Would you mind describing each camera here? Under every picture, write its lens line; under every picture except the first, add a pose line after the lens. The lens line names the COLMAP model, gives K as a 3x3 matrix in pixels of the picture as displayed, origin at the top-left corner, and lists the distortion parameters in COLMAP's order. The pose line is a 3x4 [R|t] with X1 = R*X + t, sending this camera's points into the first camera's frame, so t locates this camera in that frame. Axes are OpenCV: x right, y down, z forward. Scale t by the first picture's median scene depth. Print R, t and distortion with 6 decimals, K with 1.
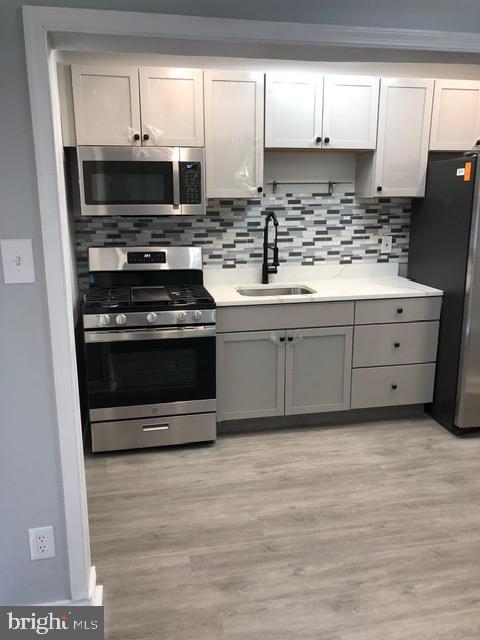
lens RADIAL K [[520.5, 0, 240.0], [0, 520.5, 320.0], [0, 0, 1]] dist [0.040211, -0.026893]
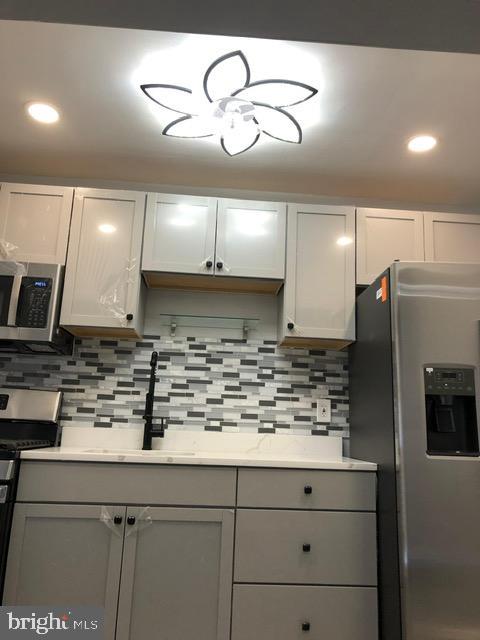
lens RADIAL K [[527.6, 0, 246.6], [0, 527.6, 310.7], [0, 0, 1]] dist [0.131669, -0.349215]
pose [[0.991261, 0.015473, -0.131001, 0.281568], [-0.072805, 0.892314, -0.445505, 0.077035], [0.110001, 0.451149, 0.885643, 0.267329]]
